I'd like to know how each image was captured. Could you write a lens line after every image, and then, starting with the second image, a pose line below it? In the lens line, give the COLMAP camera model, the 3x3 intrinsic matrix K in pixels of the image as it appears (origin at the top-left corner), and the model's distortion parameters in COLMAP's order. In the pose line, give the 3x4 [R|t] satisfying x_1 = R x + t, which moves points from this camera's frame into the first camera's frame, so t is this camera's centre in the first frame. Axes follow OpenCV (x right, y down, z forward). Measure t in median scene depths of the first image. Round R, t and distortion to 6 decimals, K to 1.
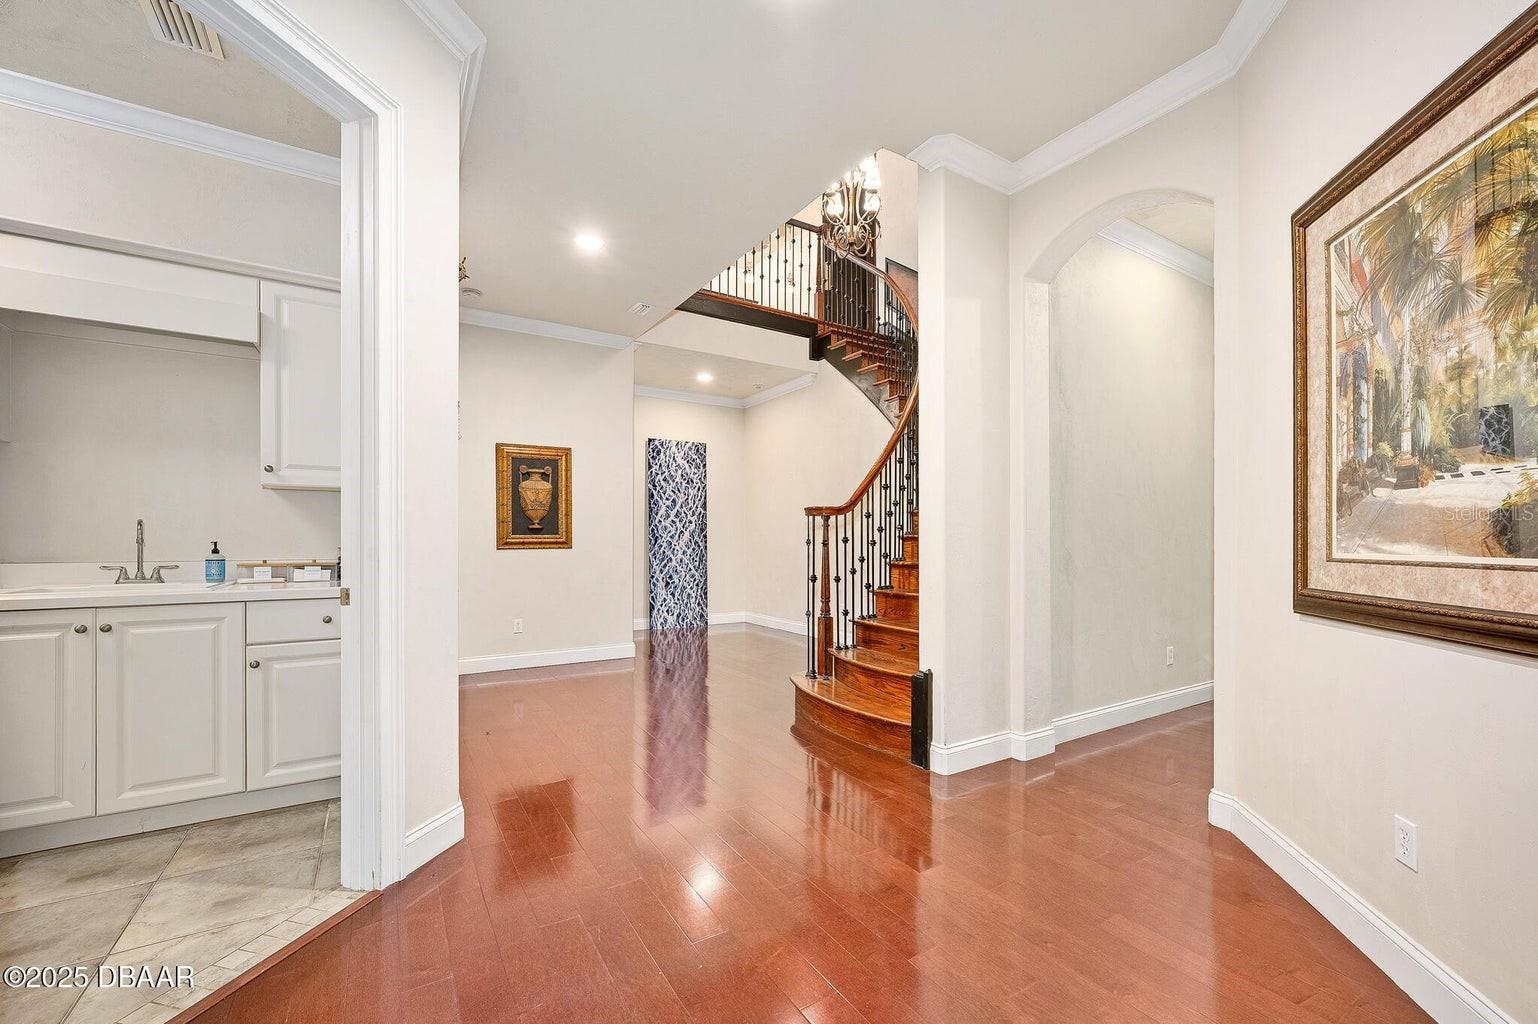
lens RADIAL K [[622.1, 0, 770.0], [0, 622.1, 522.8], [0, 0, 1]] dist [-0.000516, -0.000338]
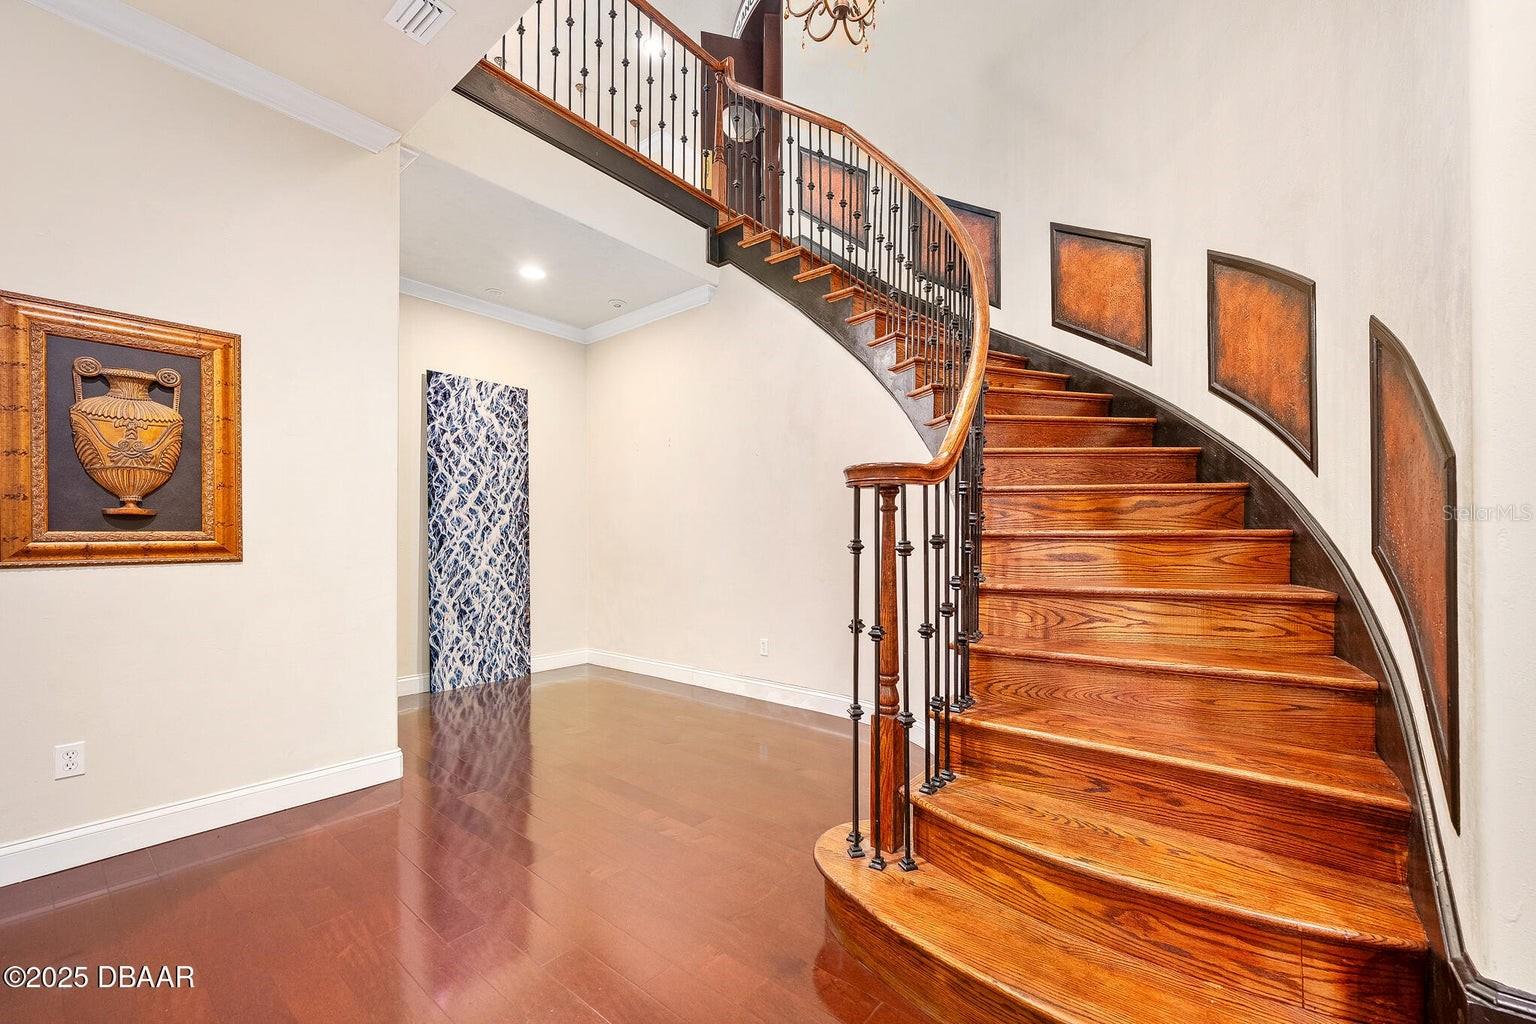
lens RADIAL K [[621.3, 0, 765.5], [0, 621.3, 526.7], [0, 0, 1]] dist [-0.000516, -0.000338]
pose [[0.950013, 0.003340, 0.312193, -0.073732], [-0.005483, 0.999967, 0.005986, 0.008434], [-0.312163, -0.007399, 0.950000, 0.335749]]
